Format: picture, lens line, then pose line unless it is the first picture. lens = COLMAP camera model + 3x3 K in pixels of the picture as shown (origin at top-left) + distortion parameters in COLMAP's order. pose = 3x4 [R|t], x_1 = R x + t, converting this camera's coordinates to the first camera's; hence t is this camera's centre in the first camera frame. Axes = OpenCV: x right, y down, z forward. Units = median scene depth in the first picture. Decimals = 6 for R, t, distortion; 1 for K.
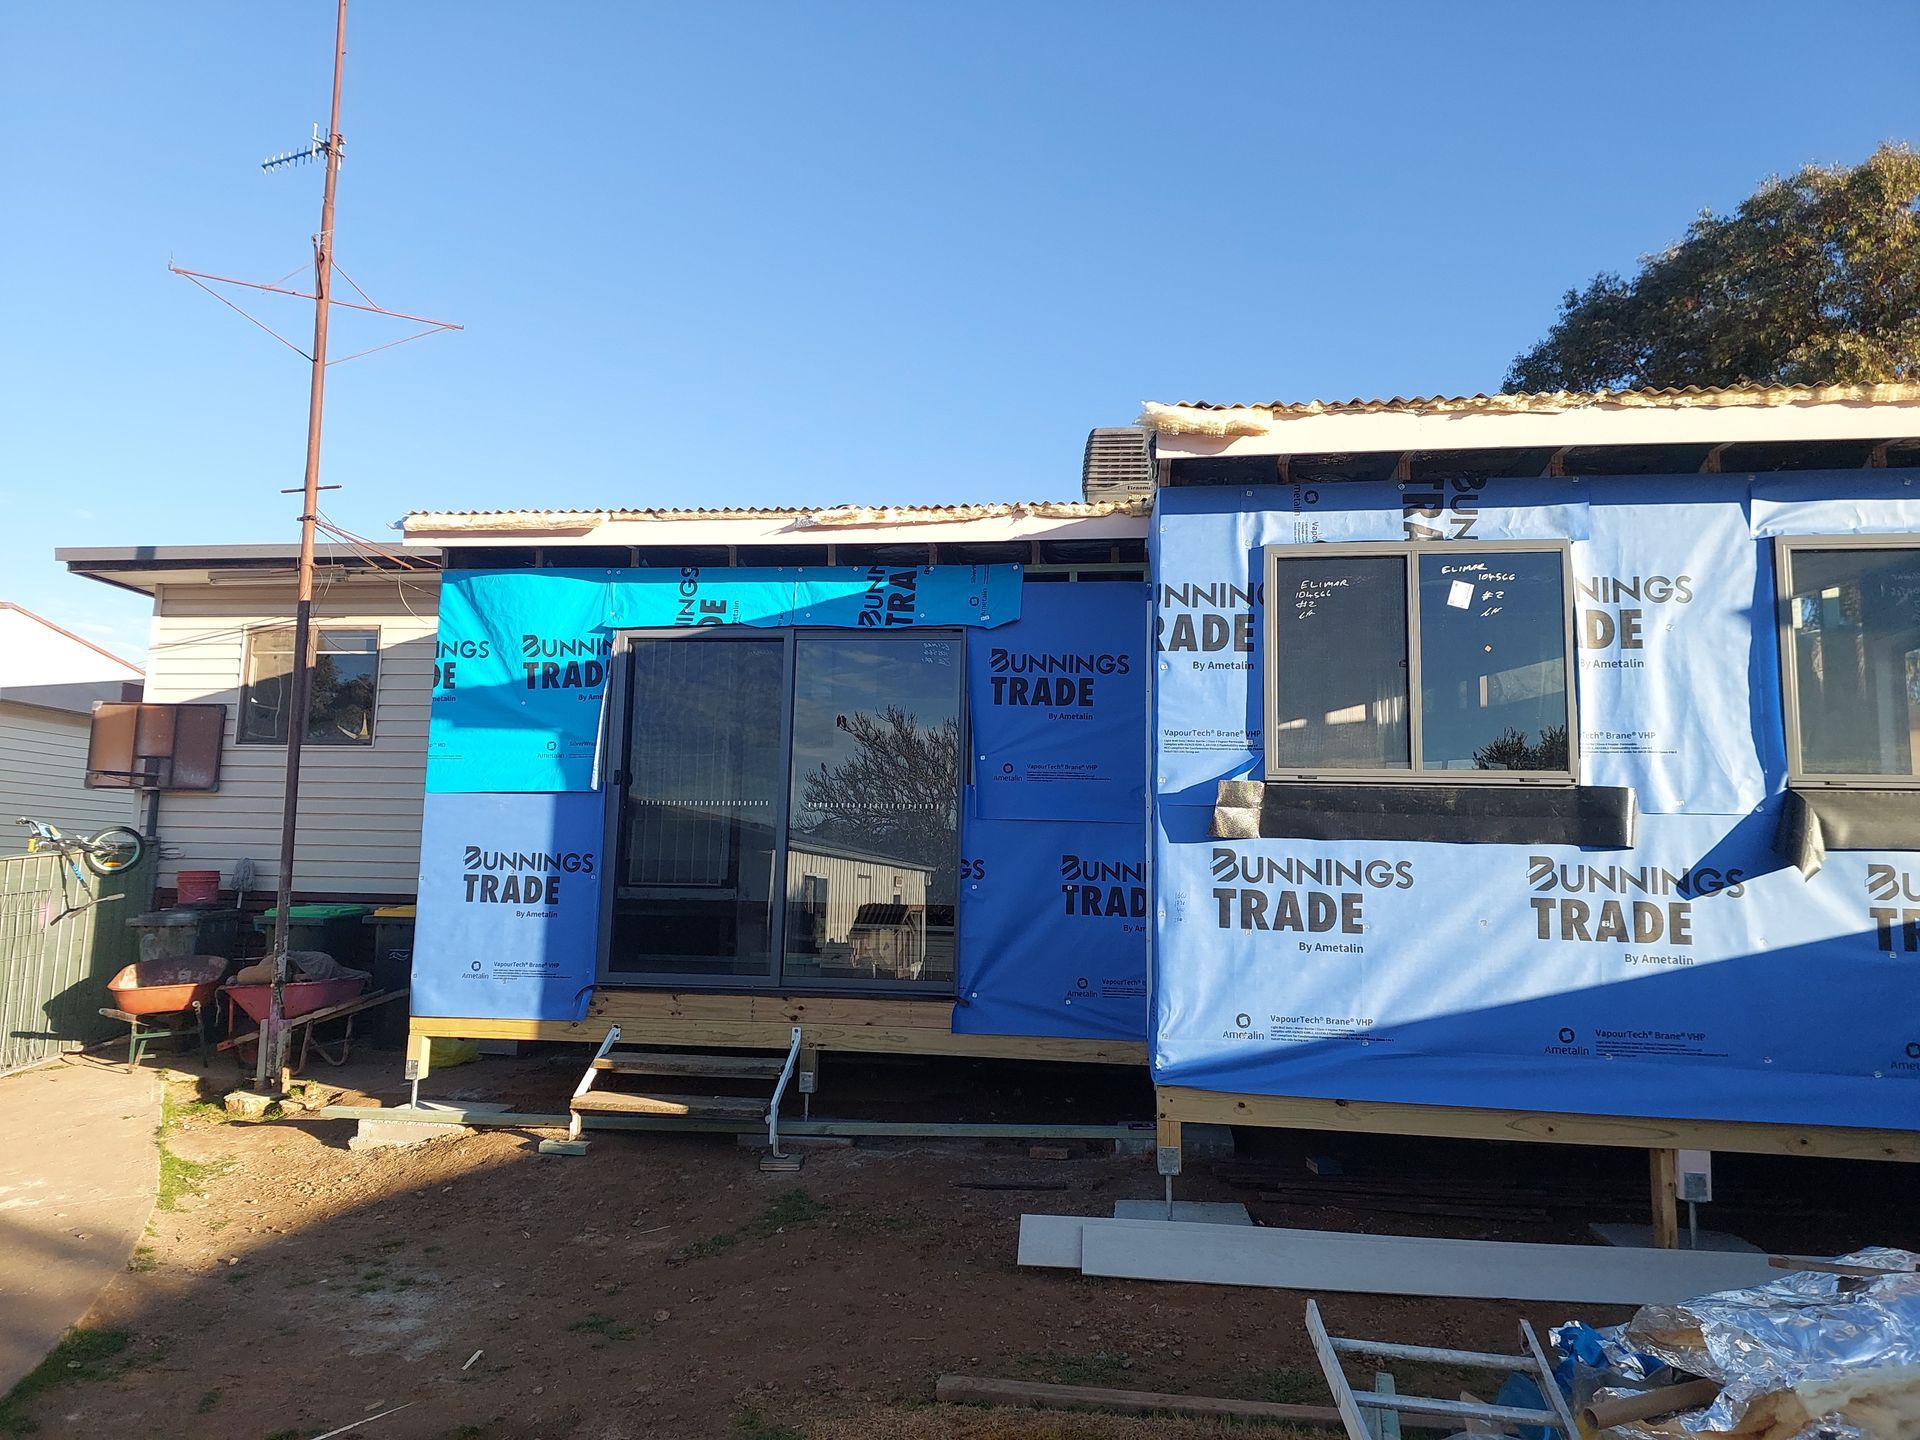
lens RADIAL K [[1319.0, 0, 960.0], [0, 1319.0, 720.0], [0, 0, 1]] dist [0.054985, -0.065114]
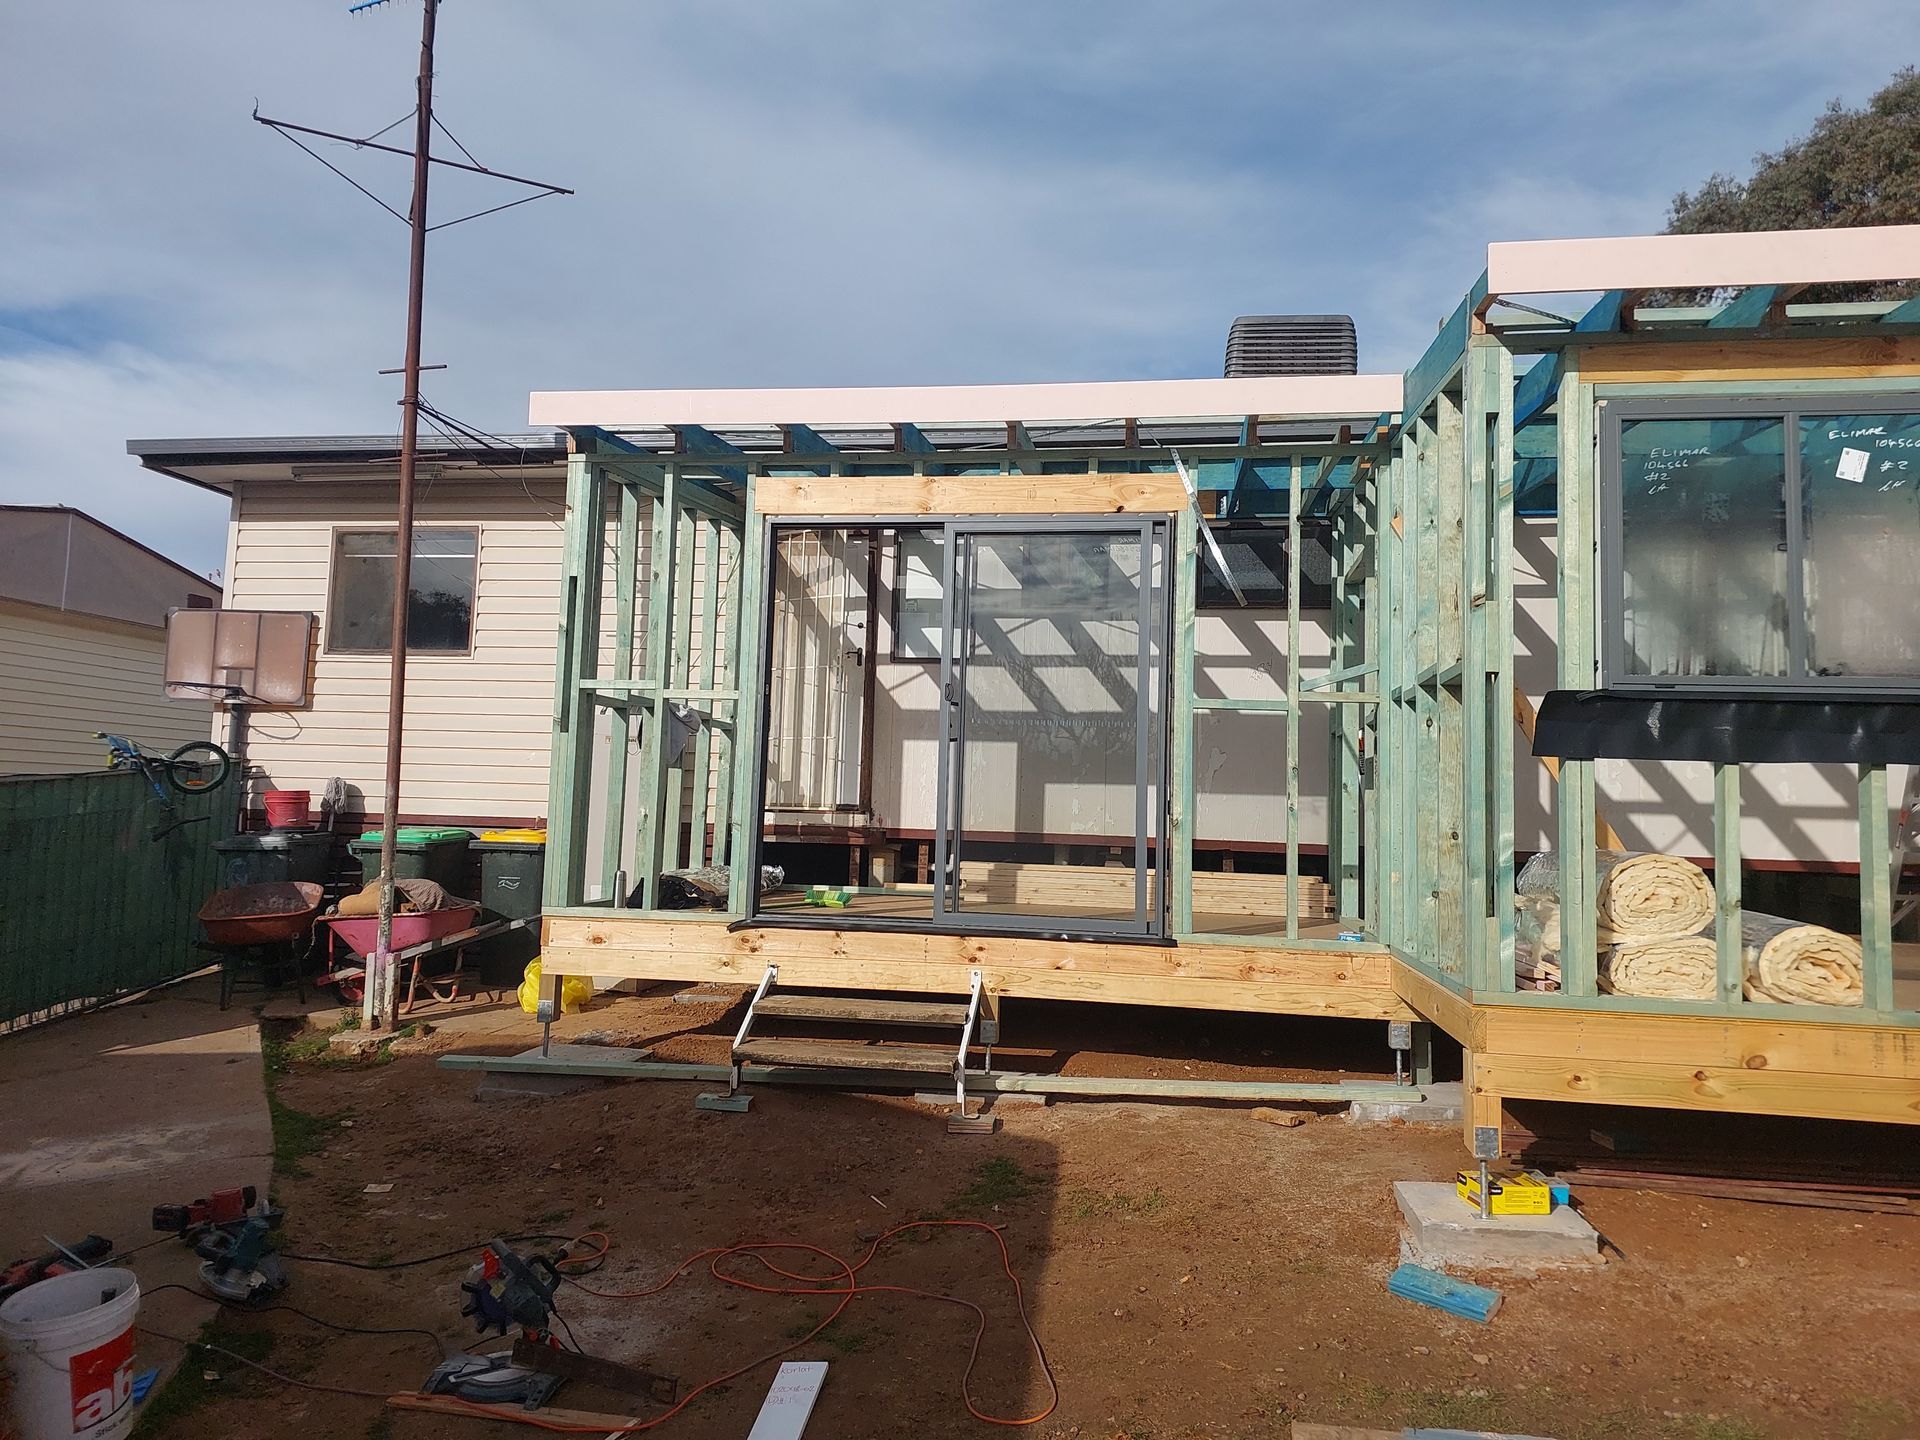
lens RADIAL K [[1301.7, 0, 974.0], [0, 1301.7, 701.0], [0, 0, 1]] dist [0.097698, -0.140600]
pose [[0.999886, 0.005187, -0.014175, -0.154173], [-0.004604, 0.999154, 0.040860, 0.020691], [0.014375, -0.040790, 0.999064, 0.172627]]
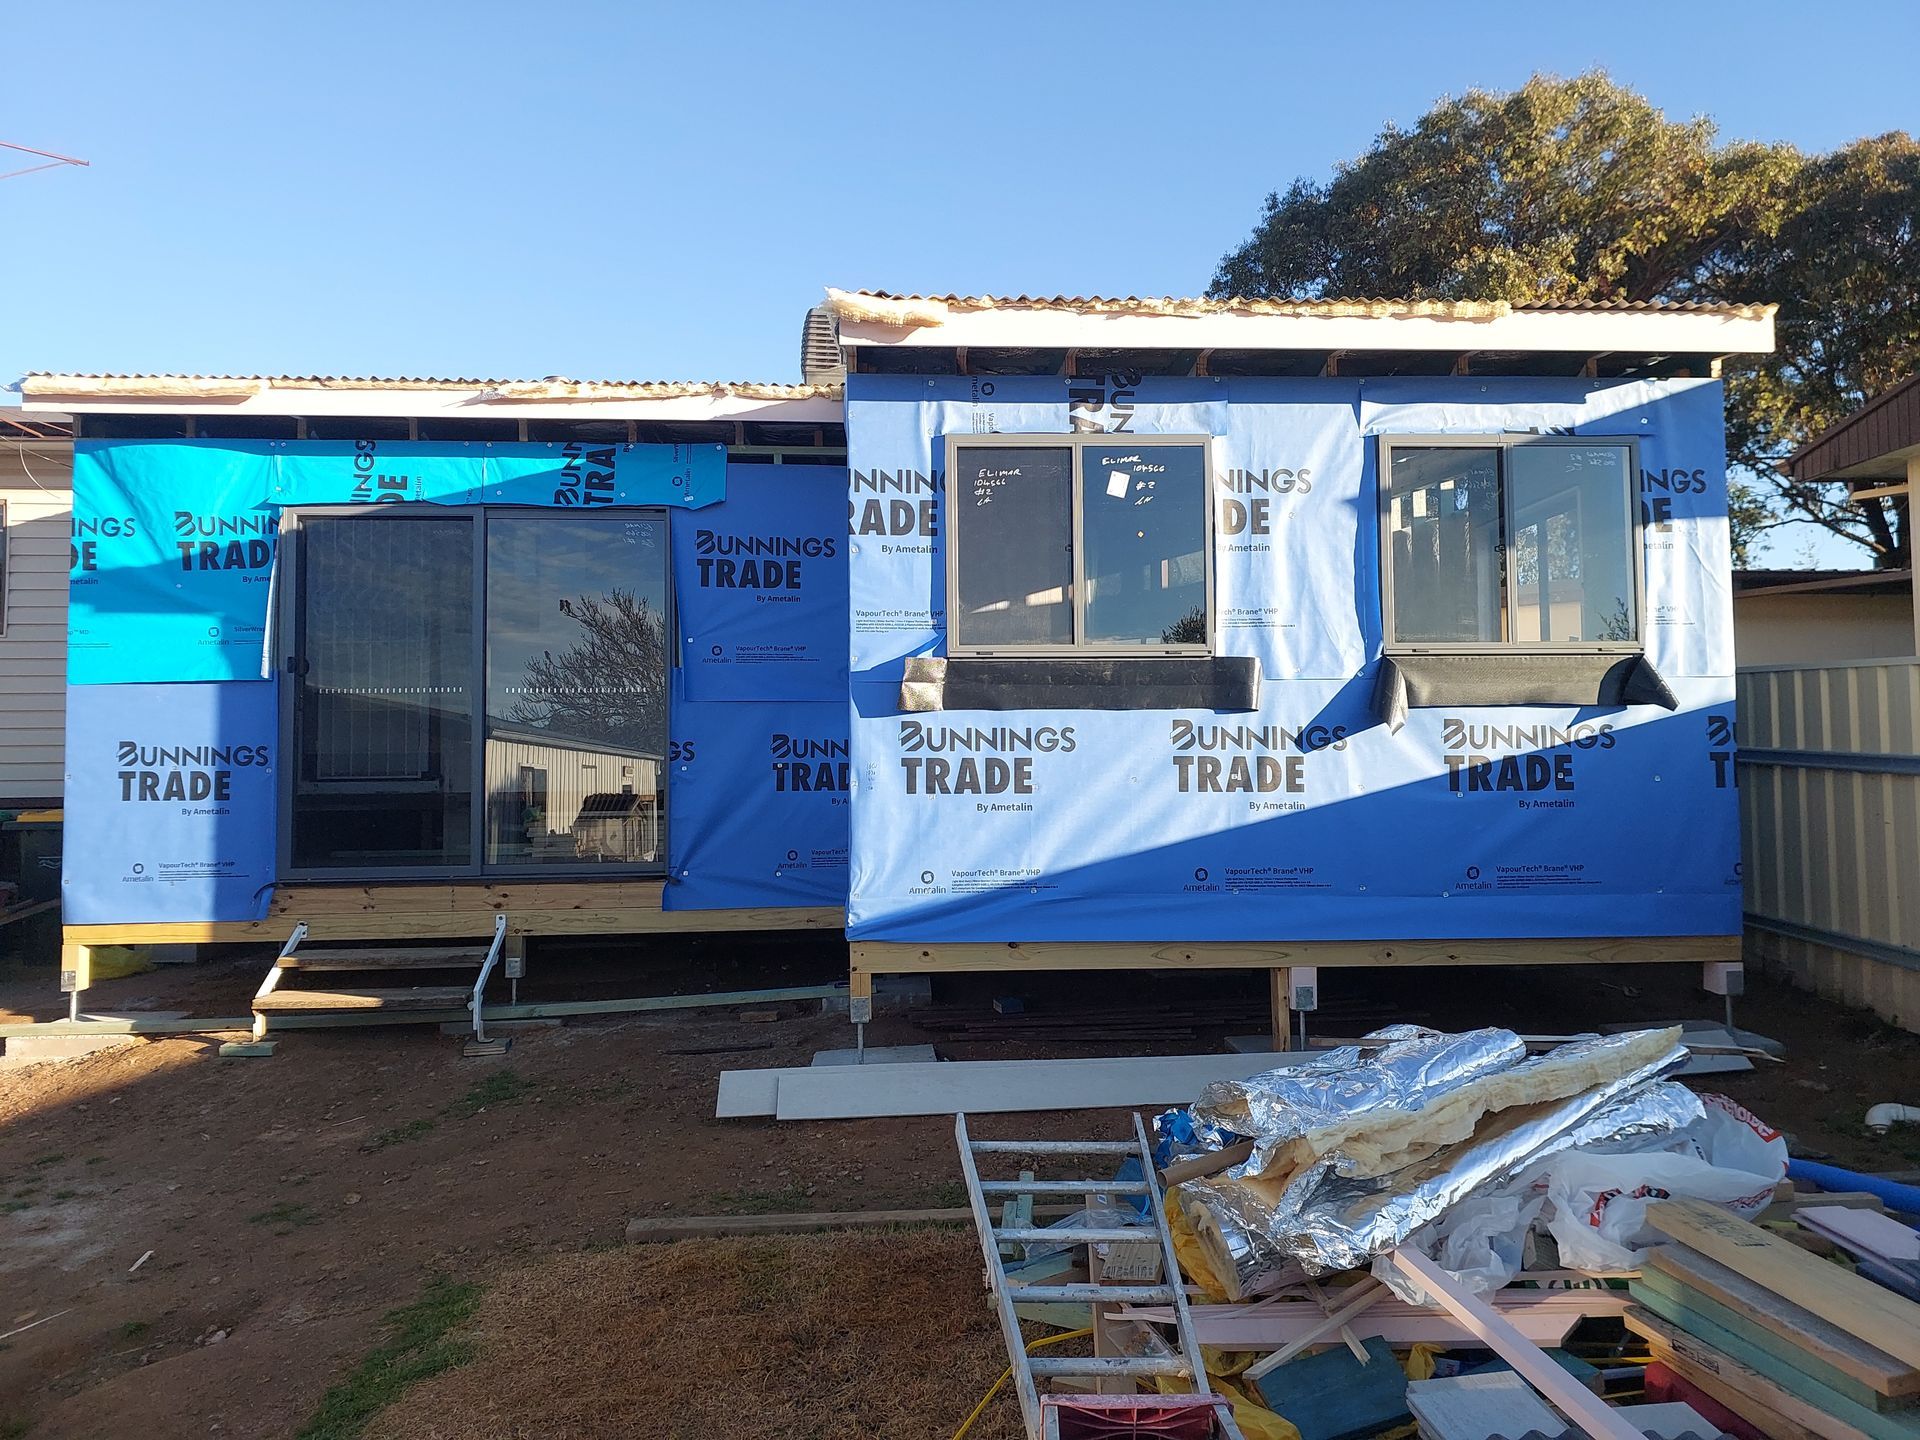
lens RADIAL K [[1301.7, 0, 974.0], [0, 1301.7, 701.0], [0, 0, 1]] dist [0.097698, -0.140600]
pose [[0.977514, -0.021180, 0.209806, 0.025718], [0.005684, 0.997228, 0.074192, 0.003082], [-0.210796, -0.071331, 0.974924, -0.032209]]
